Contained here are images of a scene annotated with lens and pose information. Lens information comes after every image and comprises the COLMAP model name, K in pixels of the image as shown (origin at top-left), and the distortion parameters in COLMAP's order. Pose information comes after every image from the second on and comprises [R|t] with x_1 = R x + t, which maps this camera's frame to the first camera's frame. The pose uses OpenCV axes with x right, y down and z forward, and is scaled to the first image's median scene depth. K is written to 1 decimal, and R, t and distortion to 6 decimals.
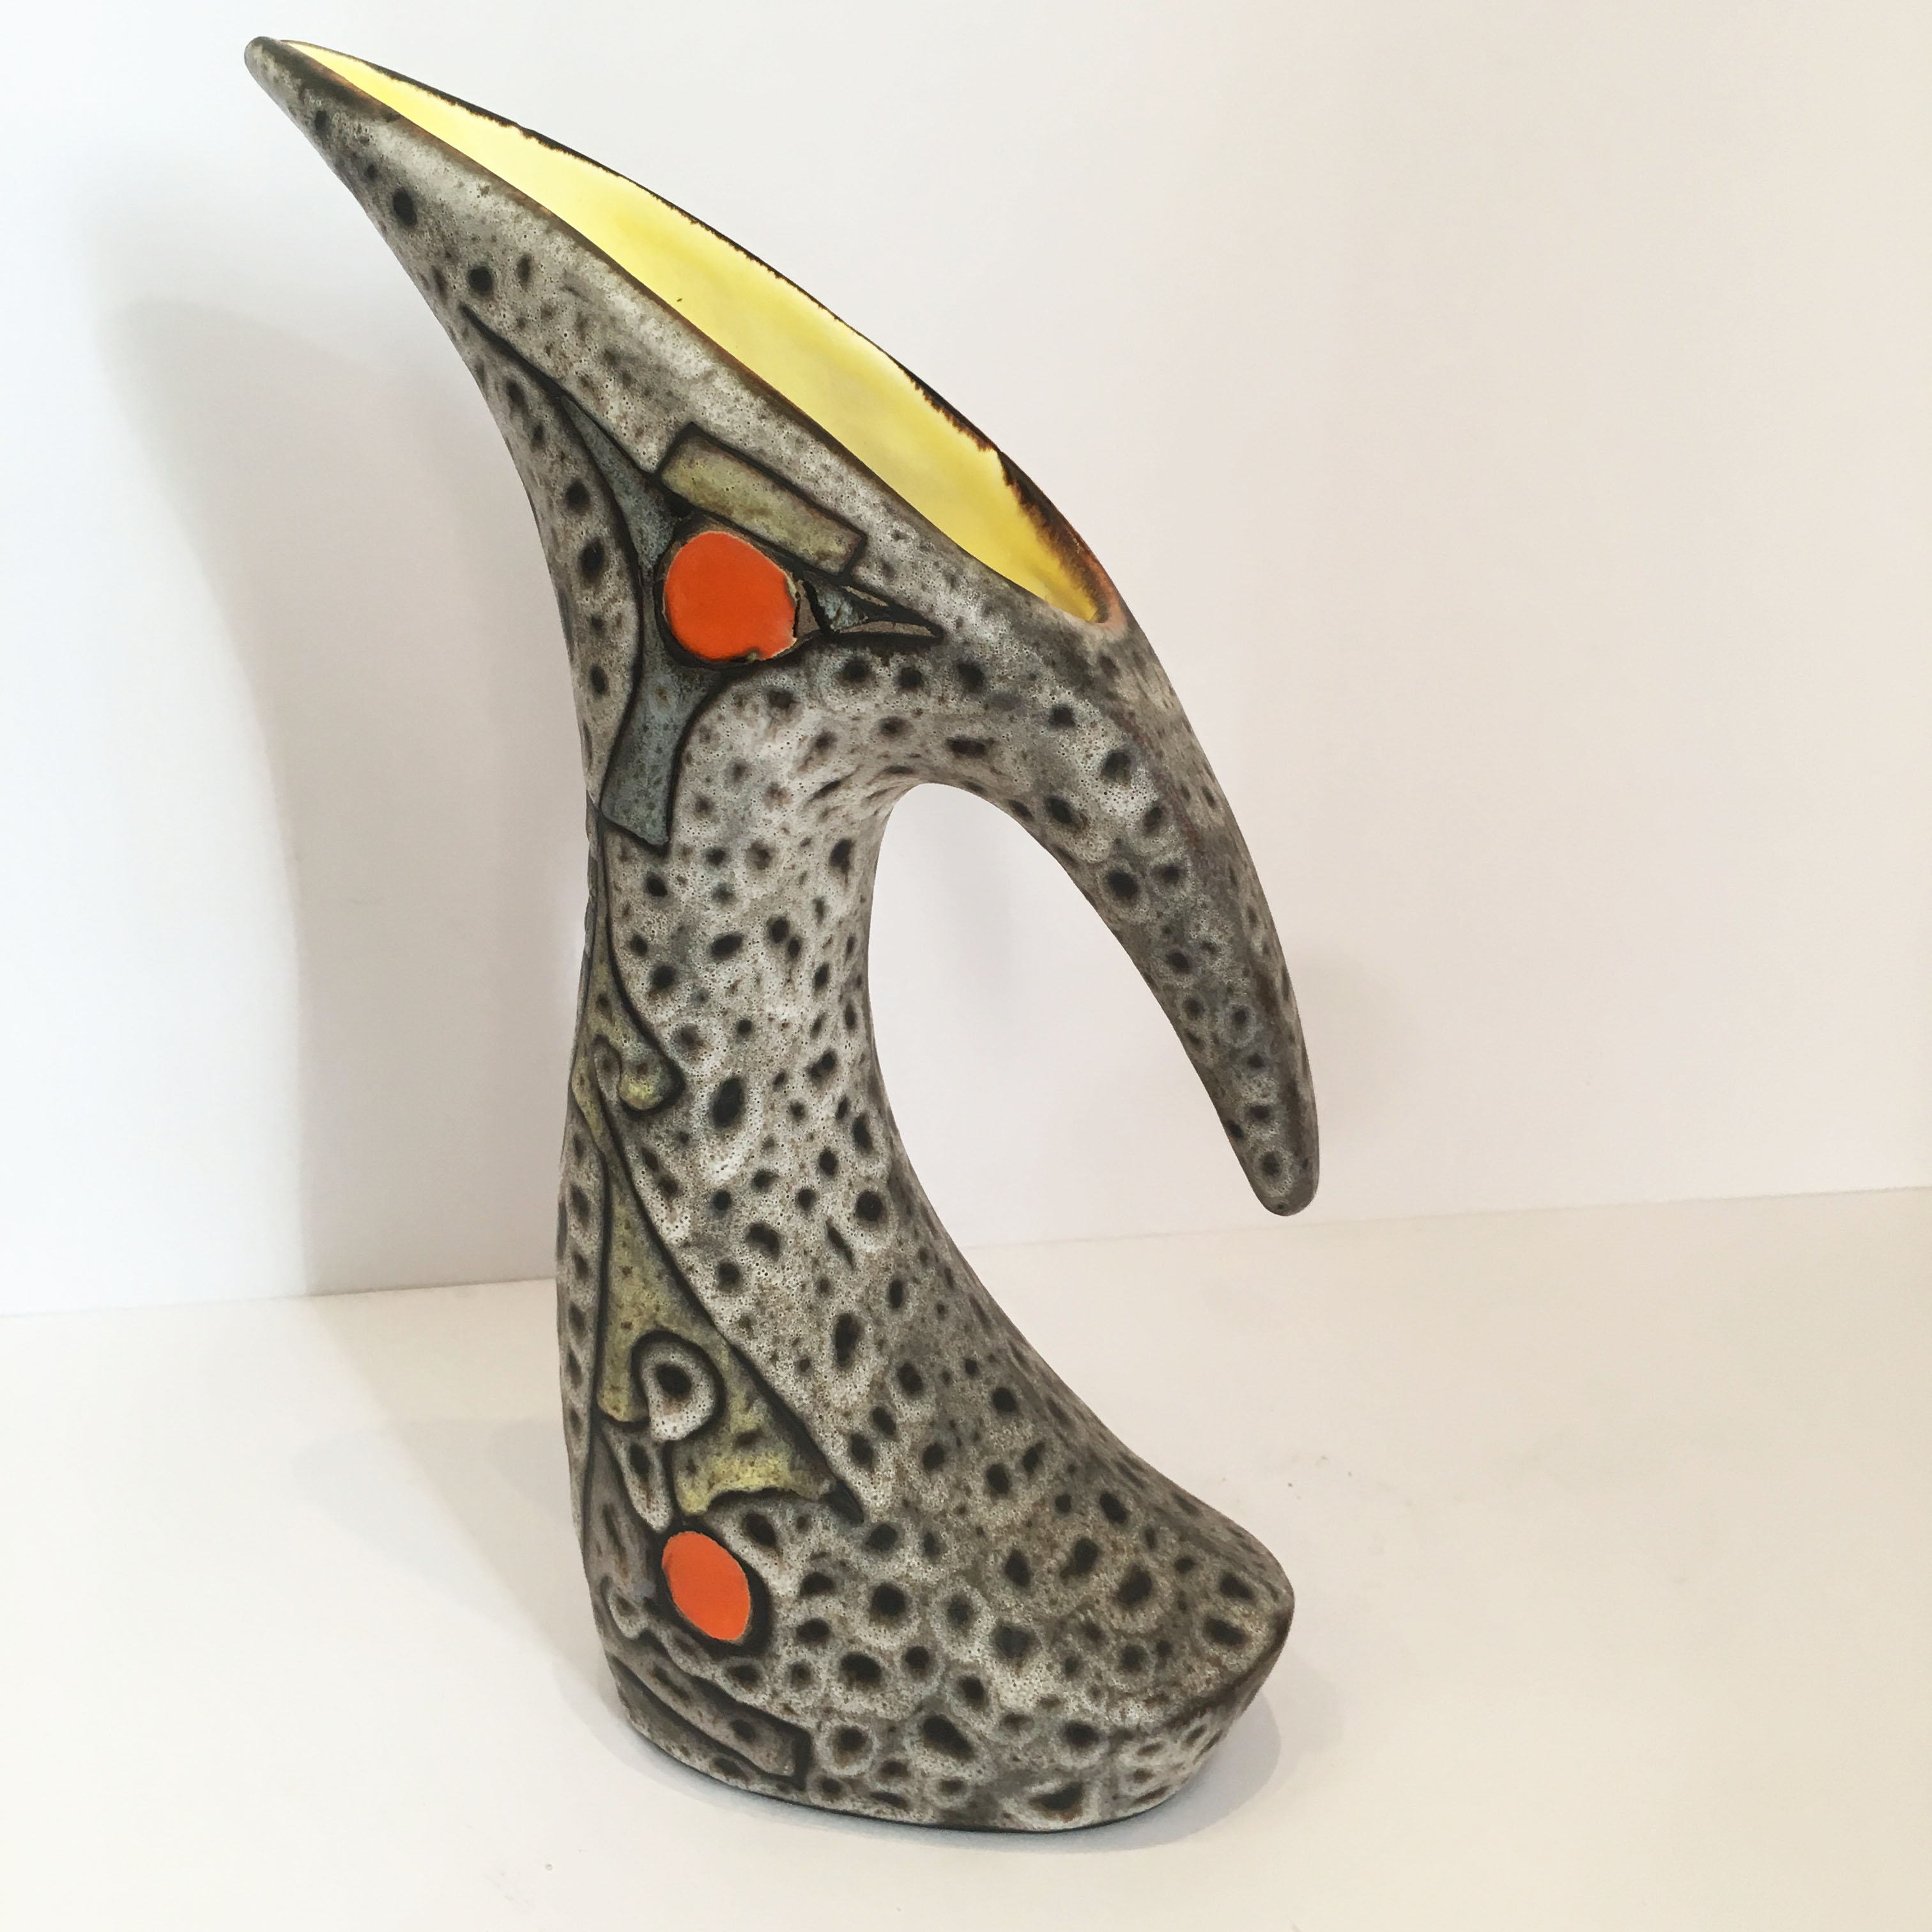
lens RADIAL K [[2256.6, 0, 989.3], [0, 2256.6, 974.4], [0, 0, 1]] dist [0.048857, -0.020172]
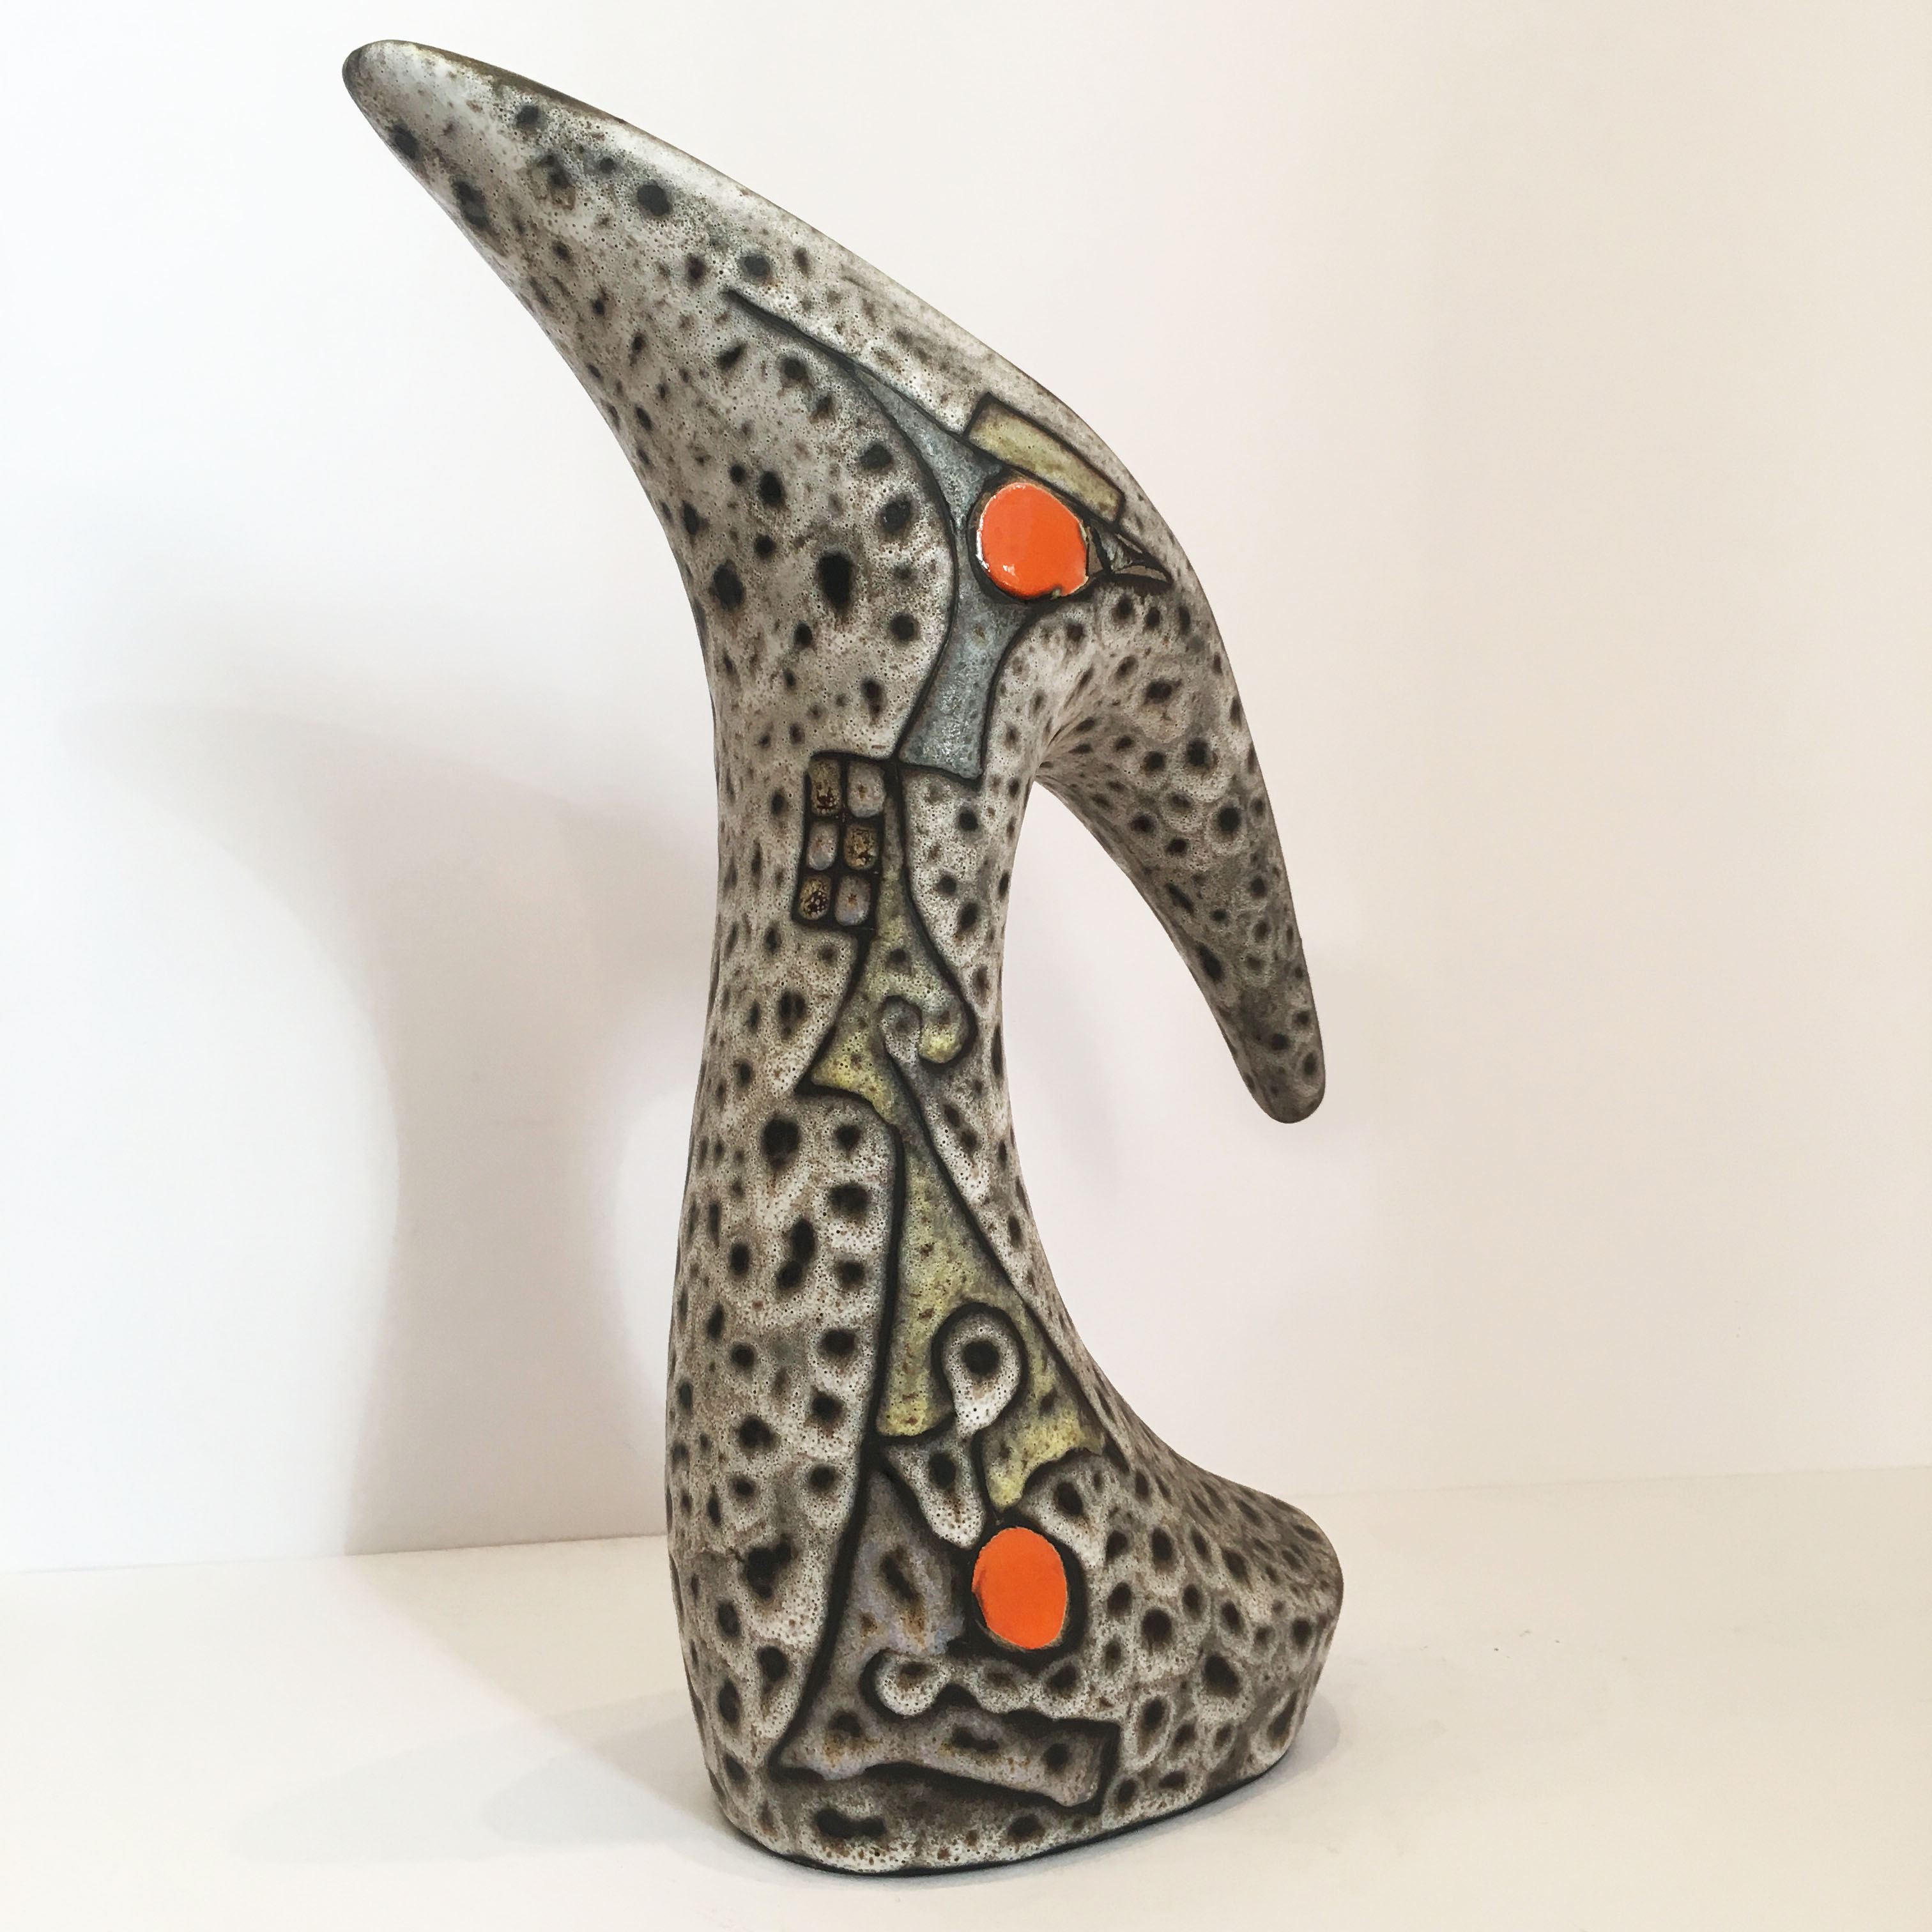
lens RADIAL K [[2256.6, 0, 989.3], [0, 2256.6, 974.4], [0, 0, 1]] dist [0.048857, -0.020172]
pose [[0.653636, -0.044877, 0.755477, -0.858091], [0.294969, 0.934405, -0.199701, 0.219769], [-0.696960, 0.353375, 0.623998, 0.335298]]
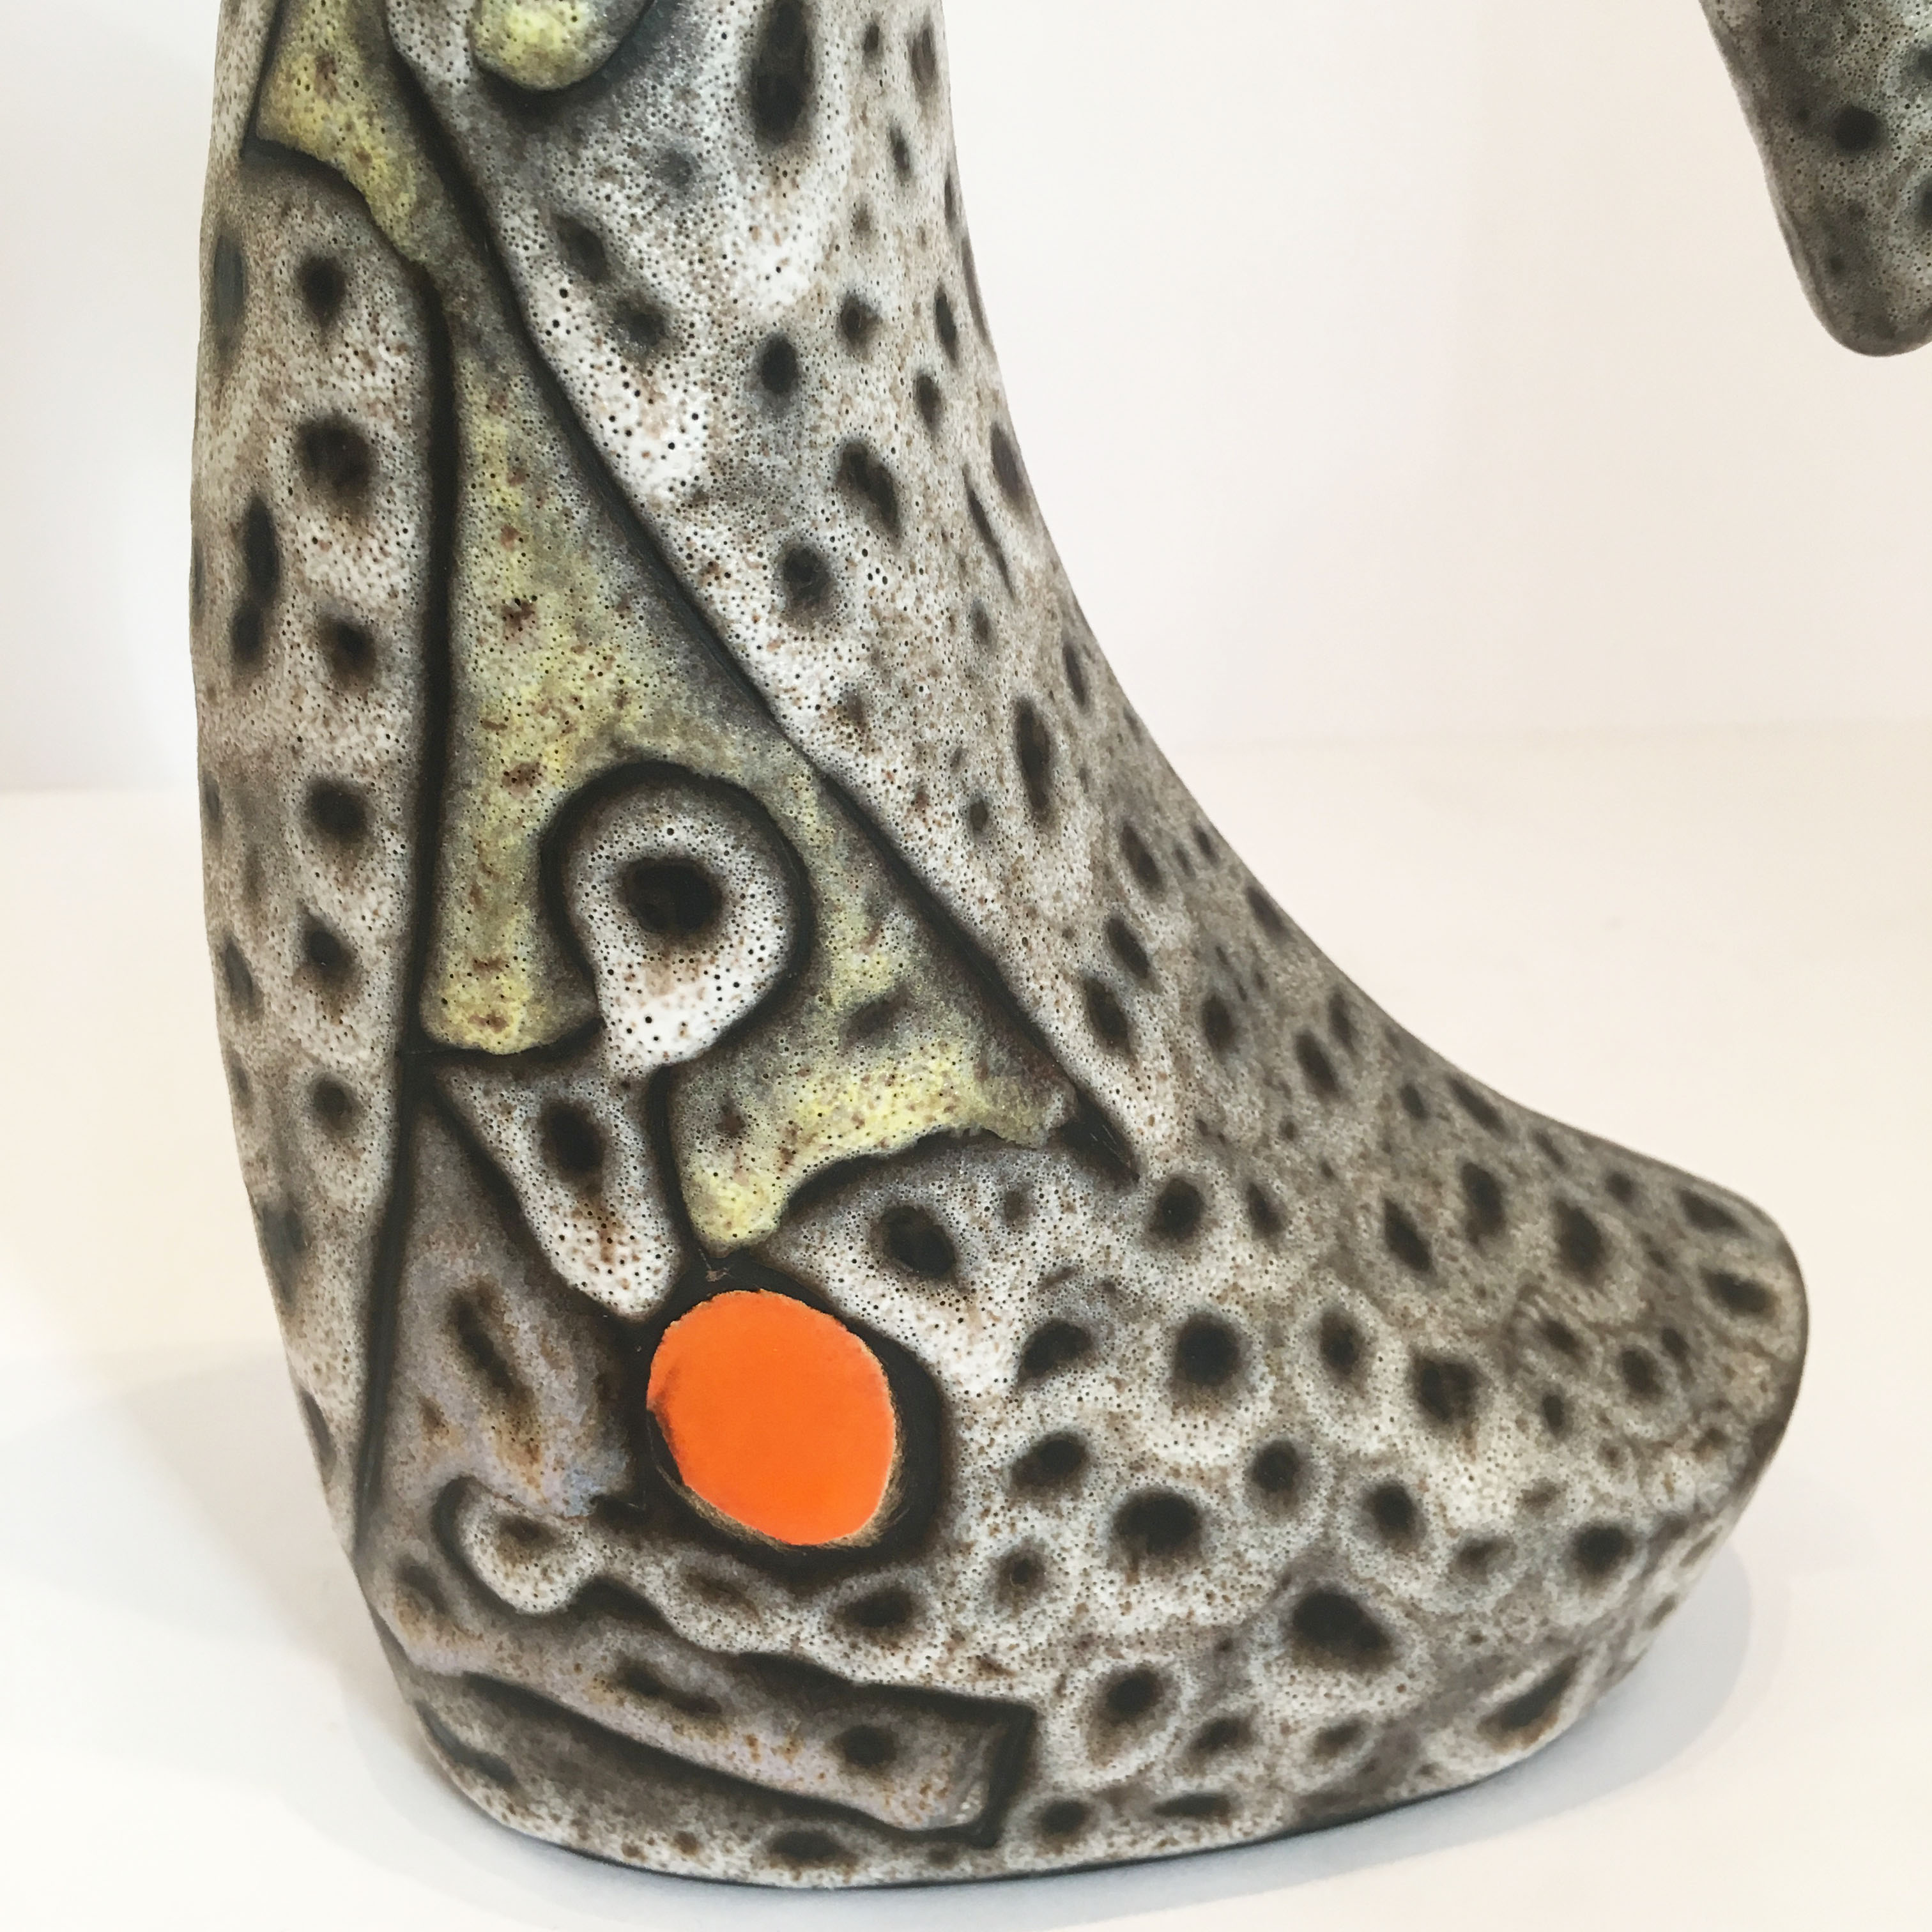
lens RADIAL K [[2256.6, 0, 989.3], [0, 2256.6, 974.4], [0, 0, 1]] dist [0.048857, -0.020172]
pose [[0.914884, -0.149565, 0.374990, -0.235358], [0.144847, 0.988608, 0.040916, 0.184022], [-0.376838, 0.016883, 0.926125, 0.623443]]
